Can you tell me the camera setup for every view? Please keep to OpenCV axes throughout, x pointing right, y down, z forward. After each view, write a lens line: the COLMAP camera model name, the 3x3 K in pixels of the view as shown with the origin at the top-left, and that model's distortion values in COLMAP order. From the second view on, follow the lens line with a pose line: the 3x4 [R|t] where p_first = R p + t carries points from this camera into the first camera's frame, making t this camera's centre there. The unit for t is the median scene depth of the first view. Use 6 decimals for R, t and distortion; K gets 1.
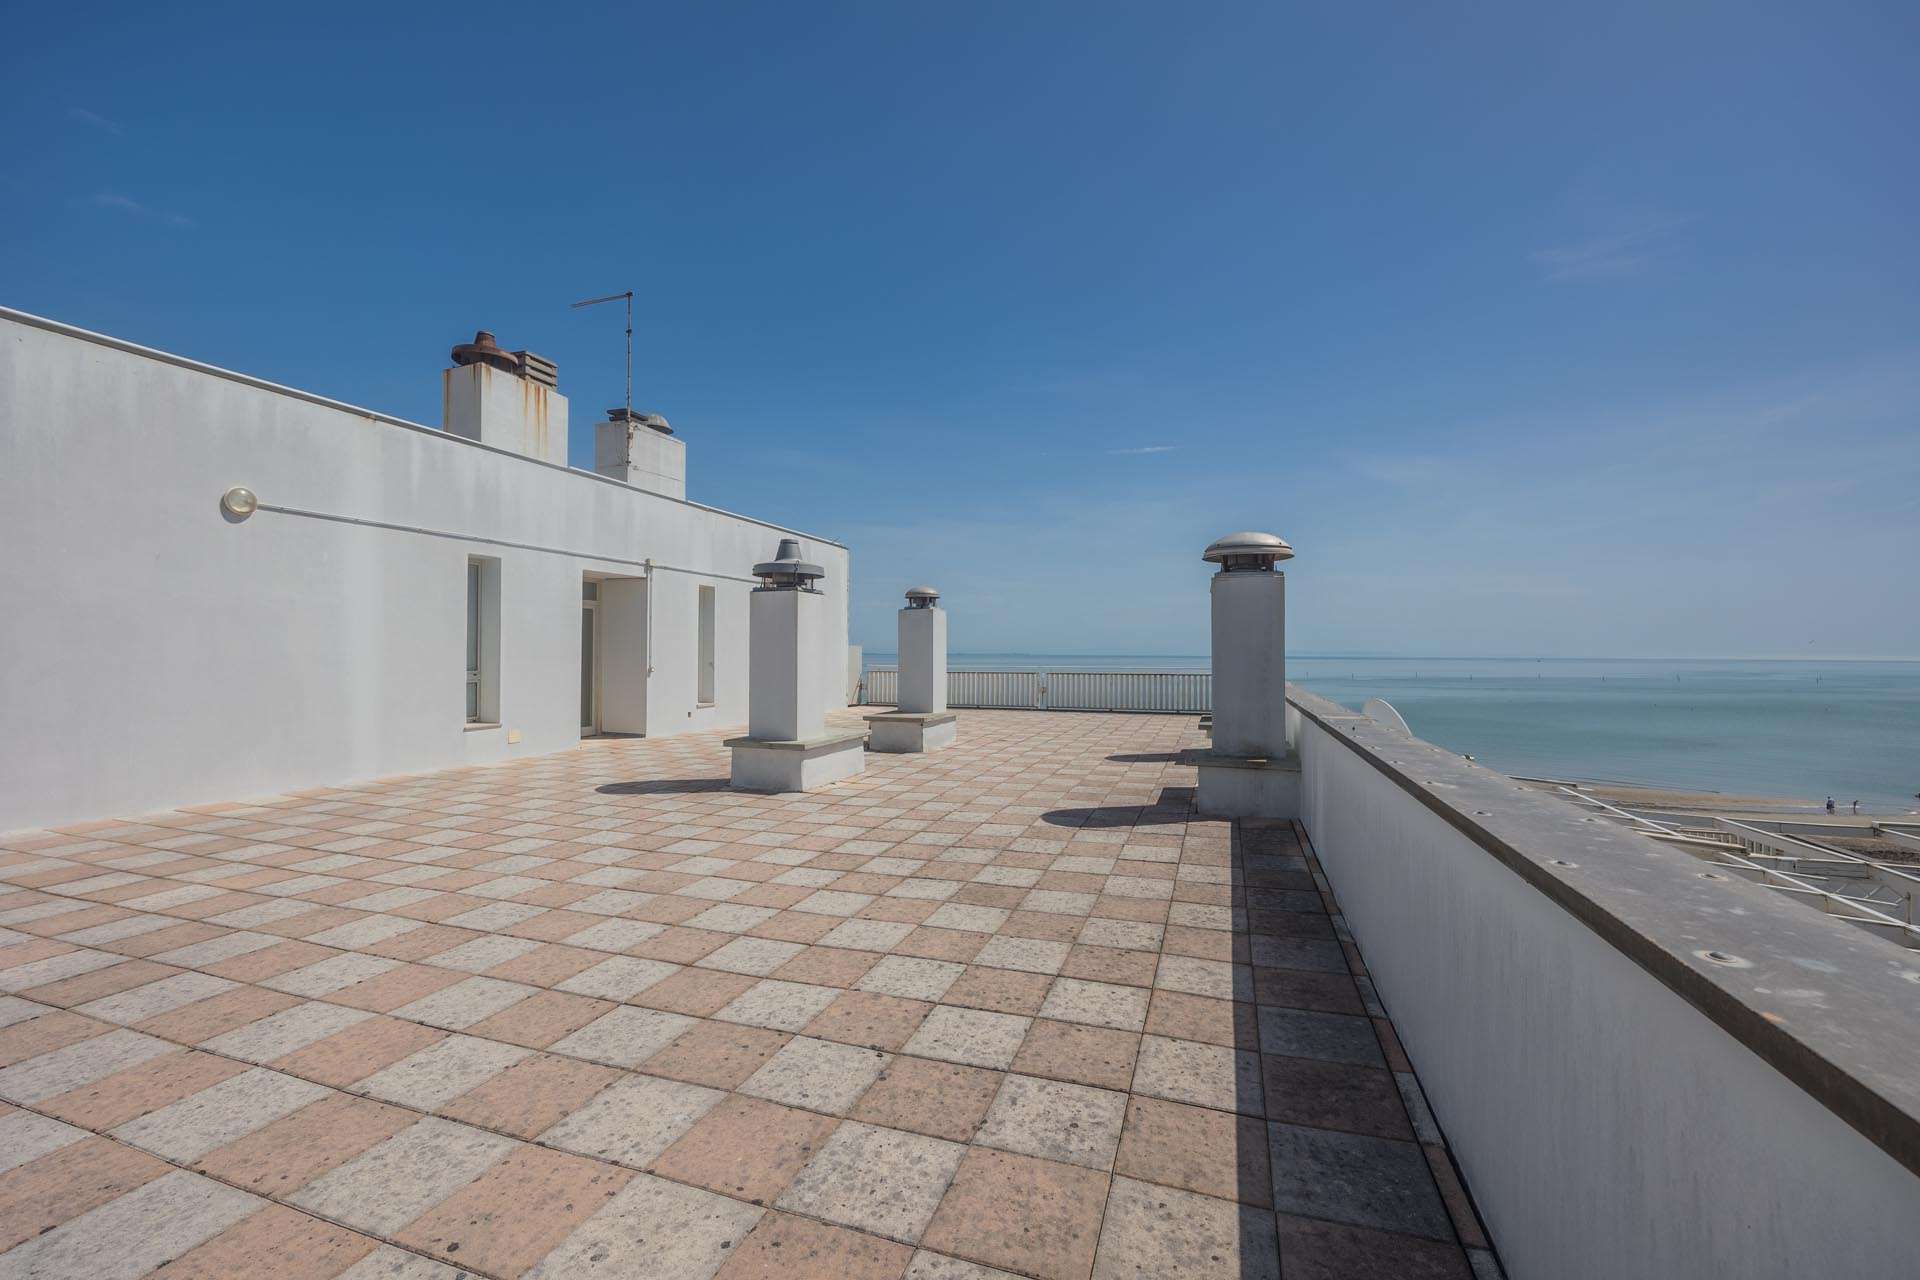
lens RADIAL K [[772.6, 0, 950.9], [0, 772.6, 636.3], [0, 0, 1]] dist [-0.003677, -0.000625]
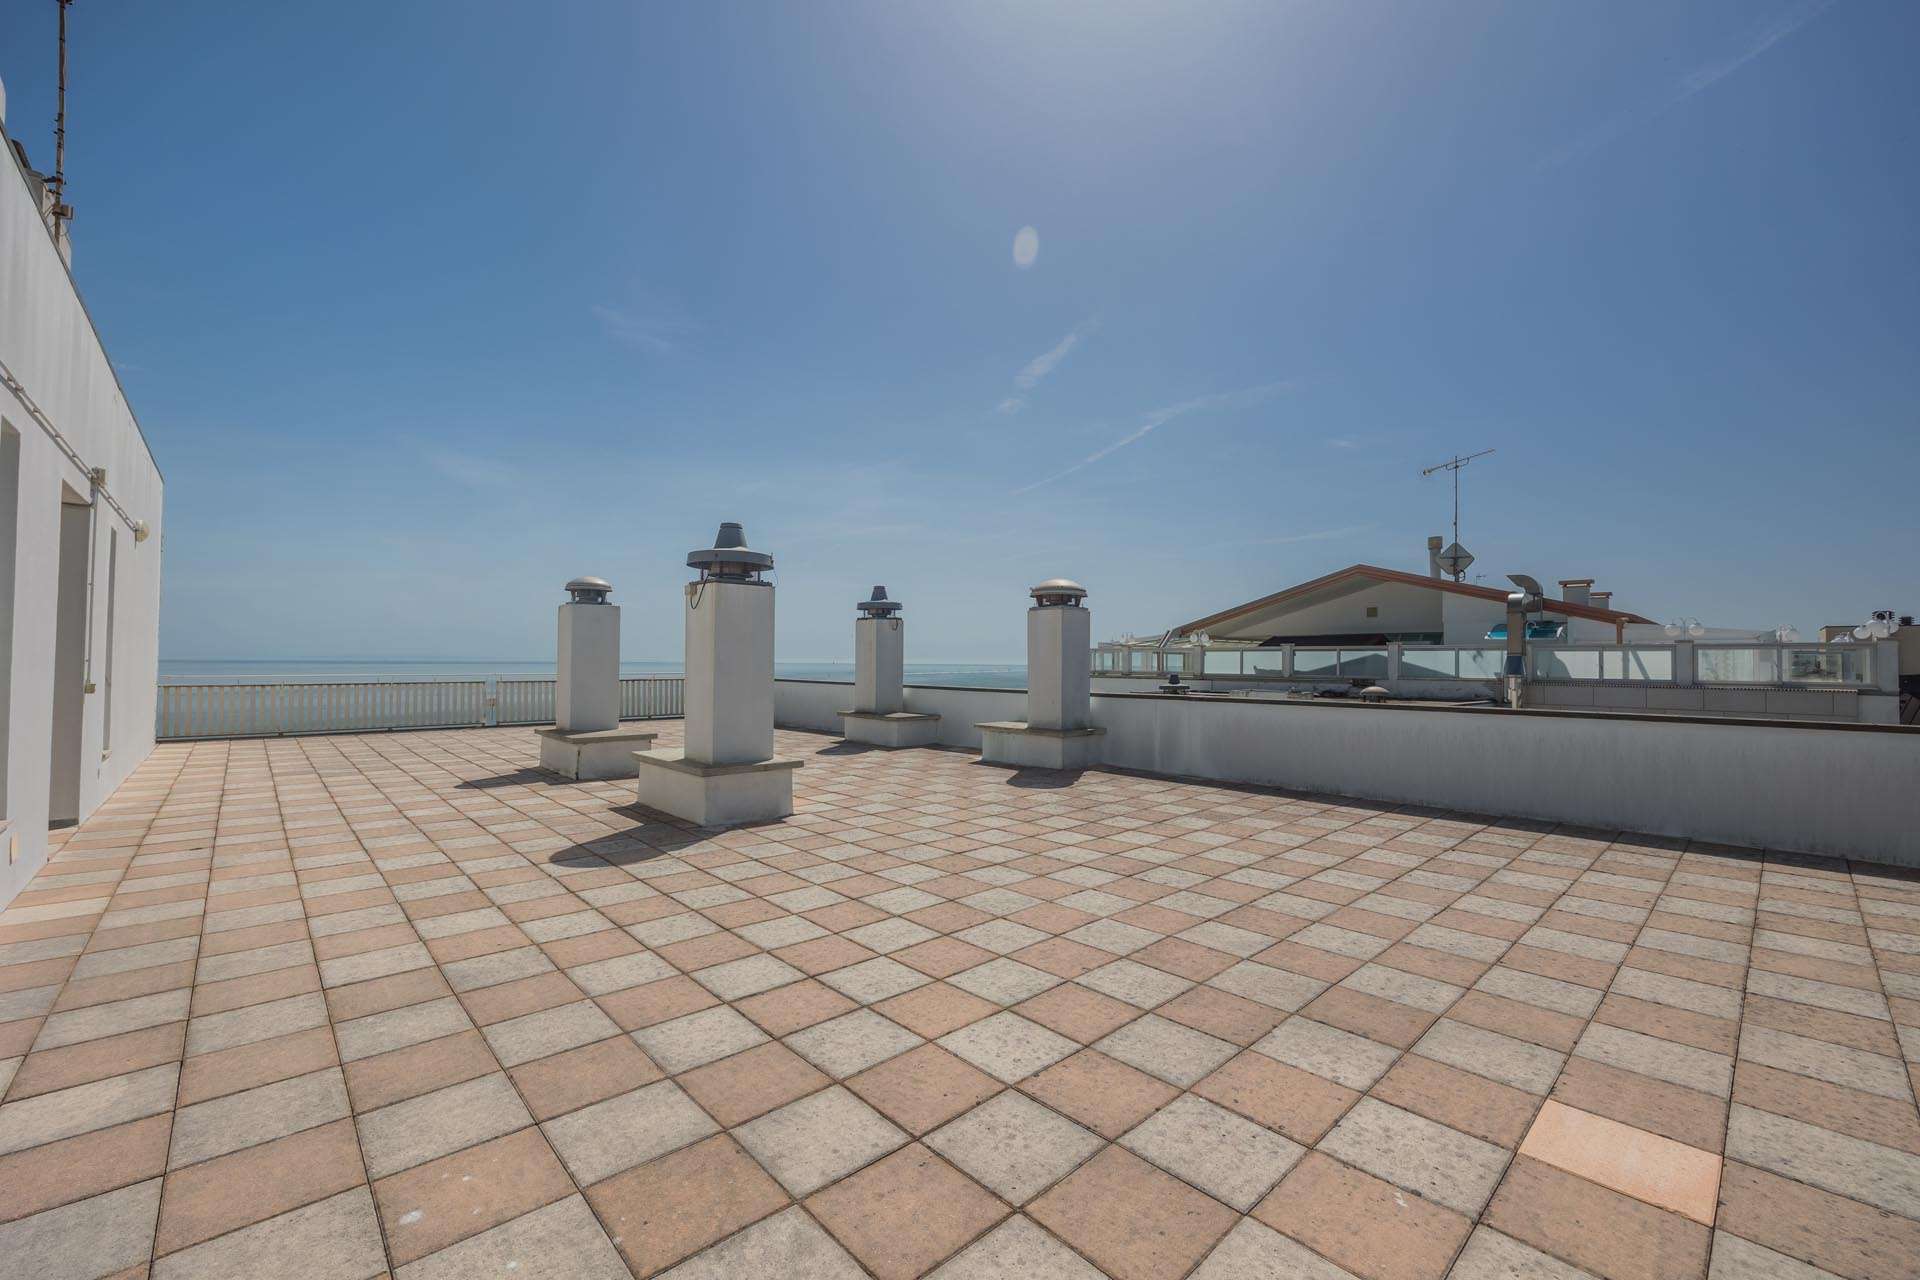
lens RADIAL K [[772.6, 0, 947.1], [0, 772.6, 649.5], [0, 0, 1]] dist [-0.003677, -0.000625]
pose [[0.471964, 0.015413, 0.881483, -1.706215], [-0.025386, 0.999670, -0.003887, 0.015680], [-0.881252, -0.020543, 0.472199, 0.794435]]
